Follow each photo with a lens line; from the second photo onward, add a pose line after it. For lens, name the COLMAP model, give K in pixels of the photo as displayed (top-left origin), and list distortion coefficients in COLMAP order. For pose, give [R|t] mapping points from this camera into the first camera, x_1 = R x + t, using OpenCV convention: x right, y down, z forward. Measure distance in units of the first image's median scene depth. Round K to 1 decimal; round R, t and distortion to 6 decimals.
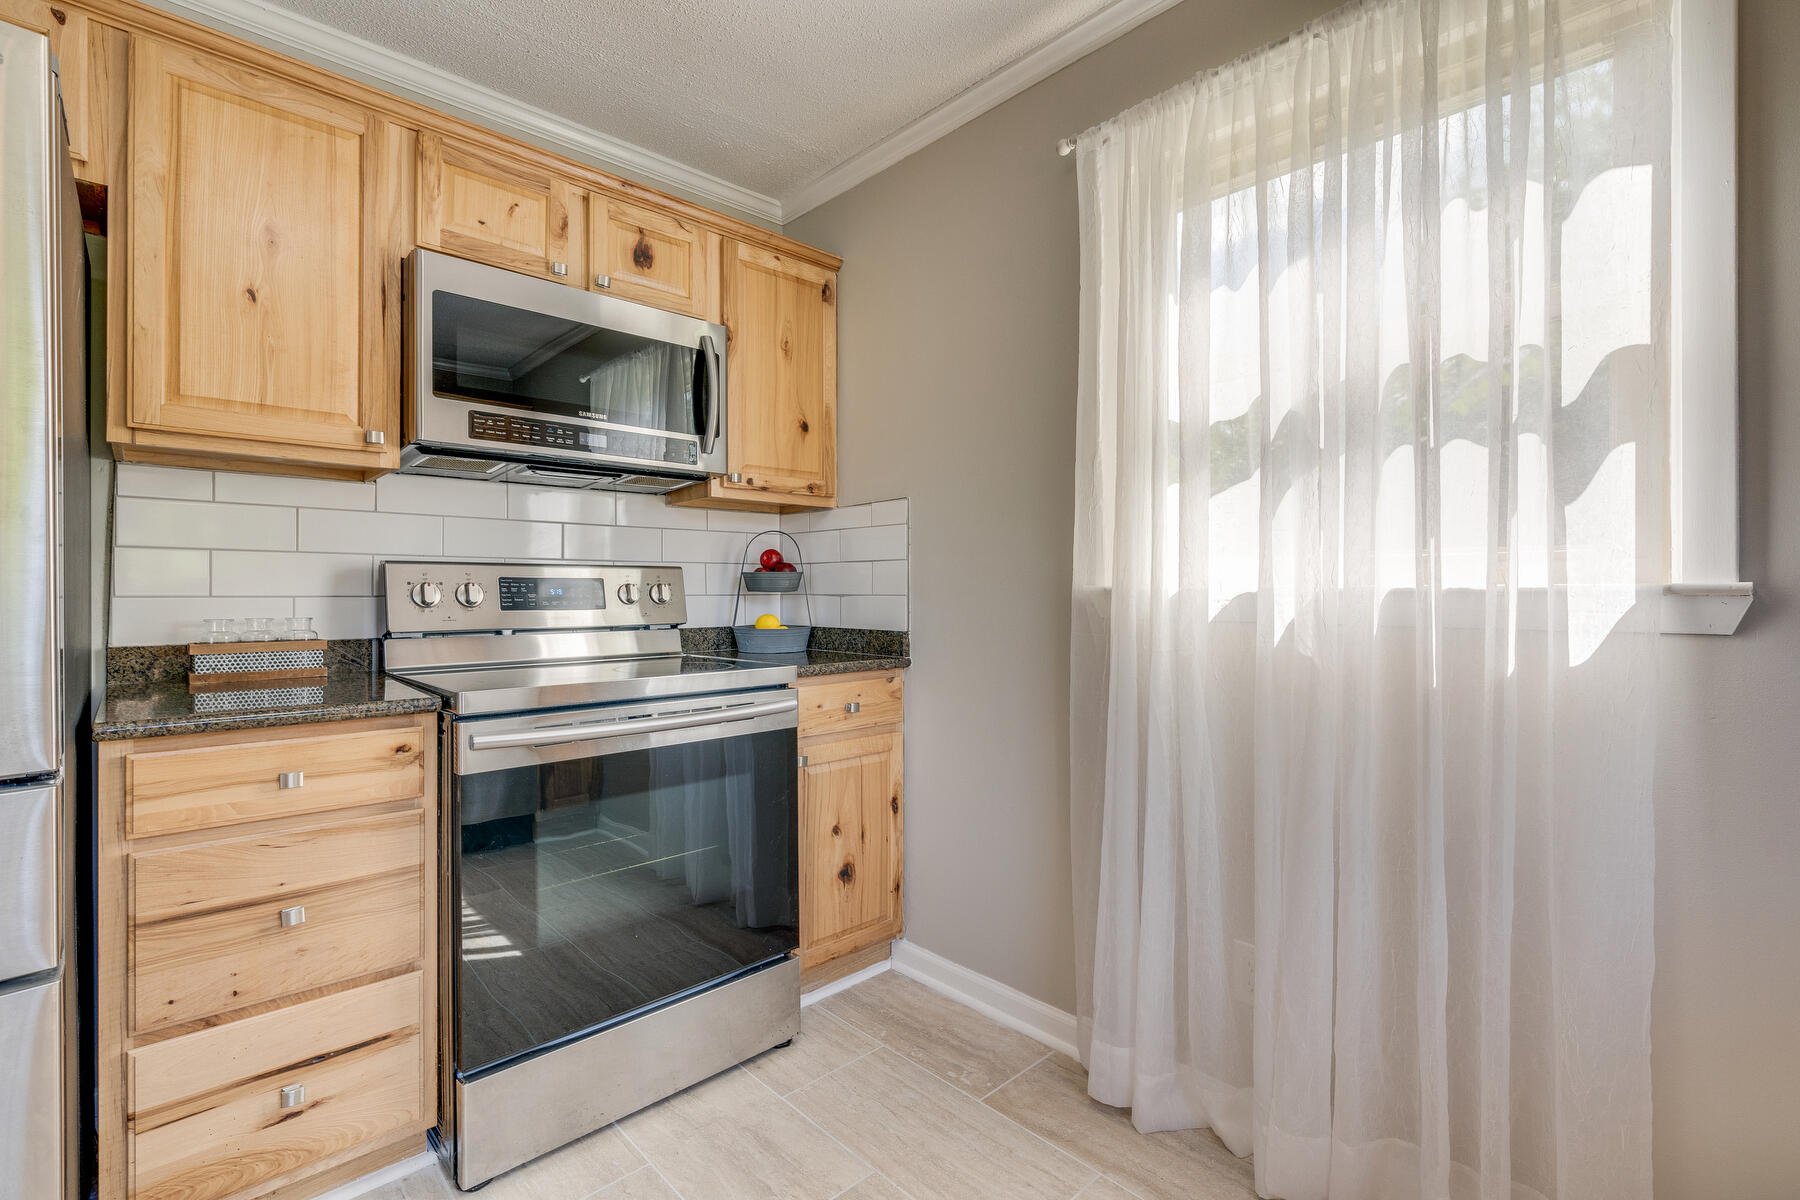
lens RADIAL K [[824.4, 0, 893.3], [0, 824.4, 599.9], [0, 0, 1]] dist [0.015000, -0.000451]
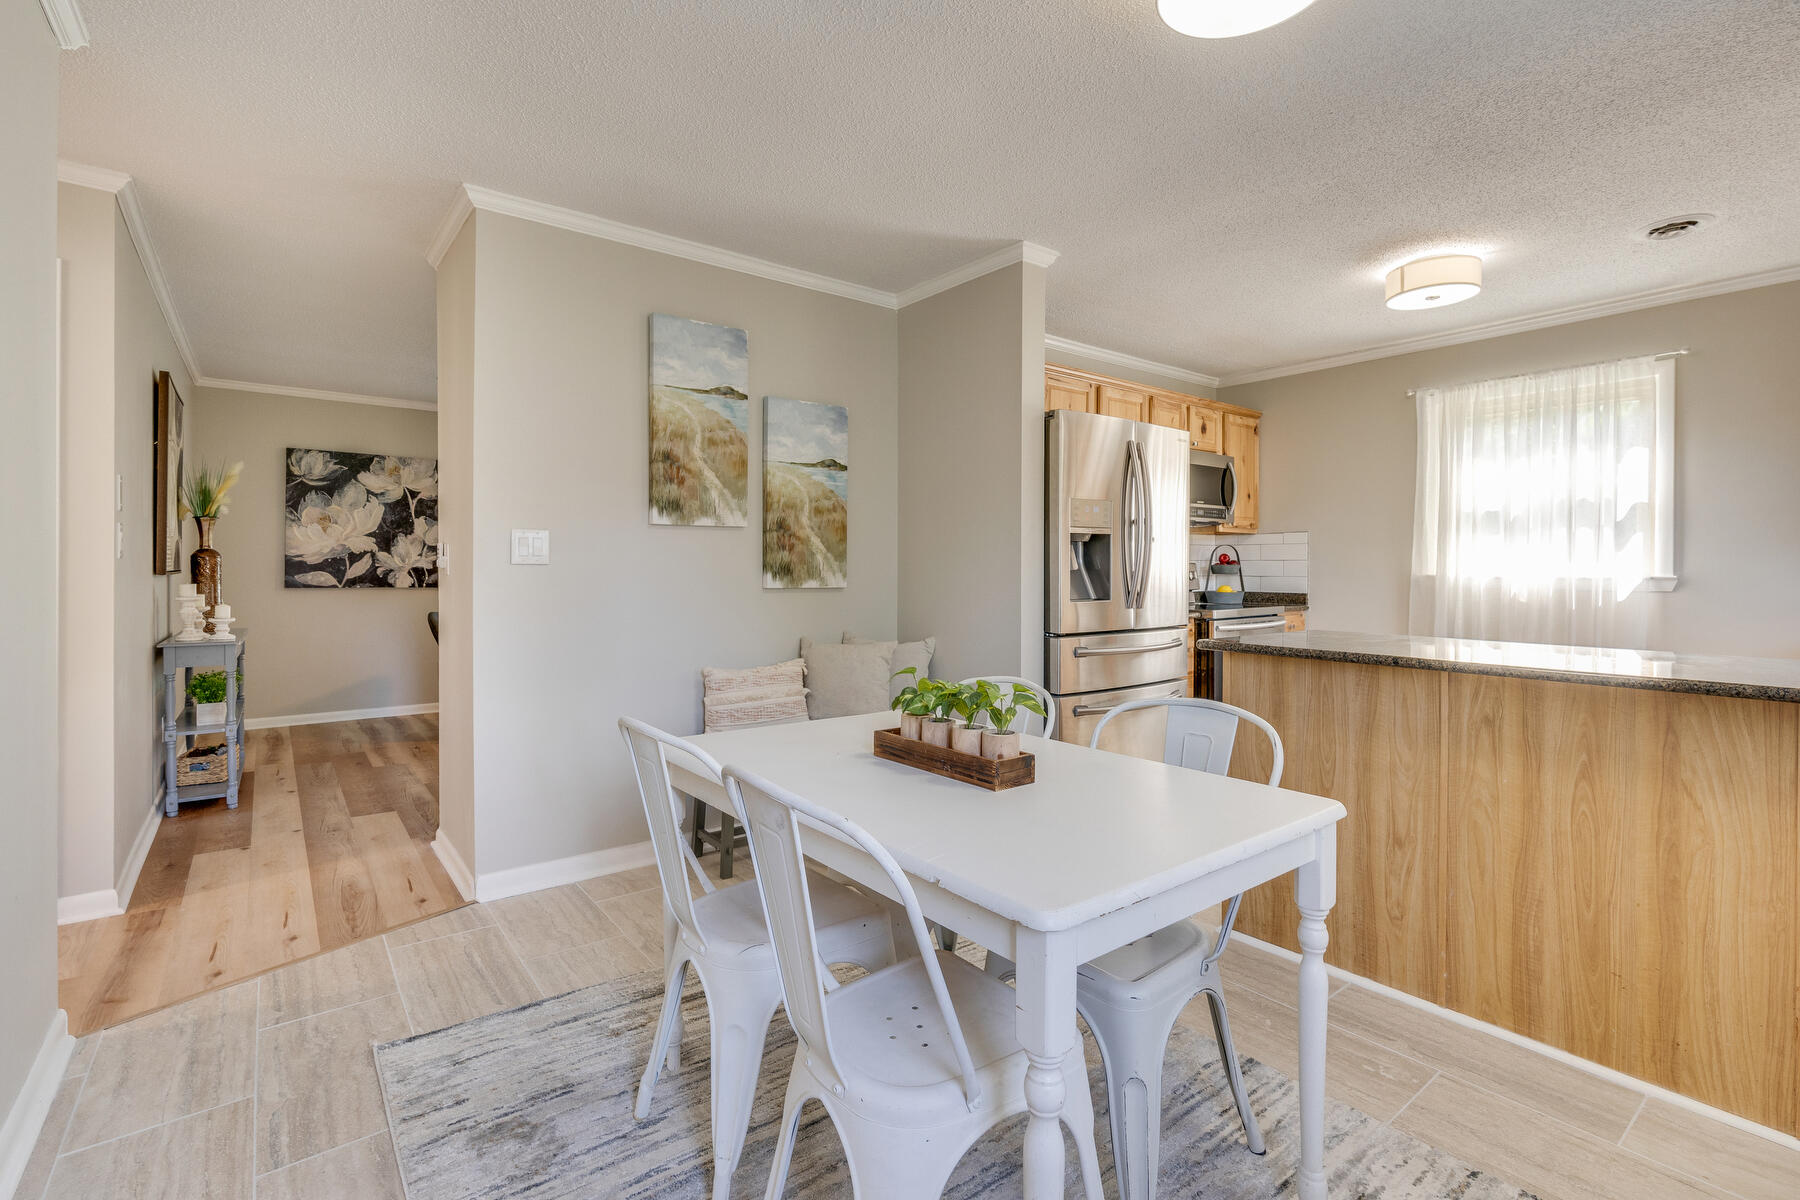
lens RADIAL K [[824.4, 0, 908.3], [0, 824.4, 588.3], [0, 0, 1]] dist [0.015000, -0.000451]
pose [[0.997596, 0.004826, -0.069137, -1.091425], [-0.003646, 0.999846, 0.017185, -0.010671], [0.069209, -0.016892, 0.997459, -1.537268]]
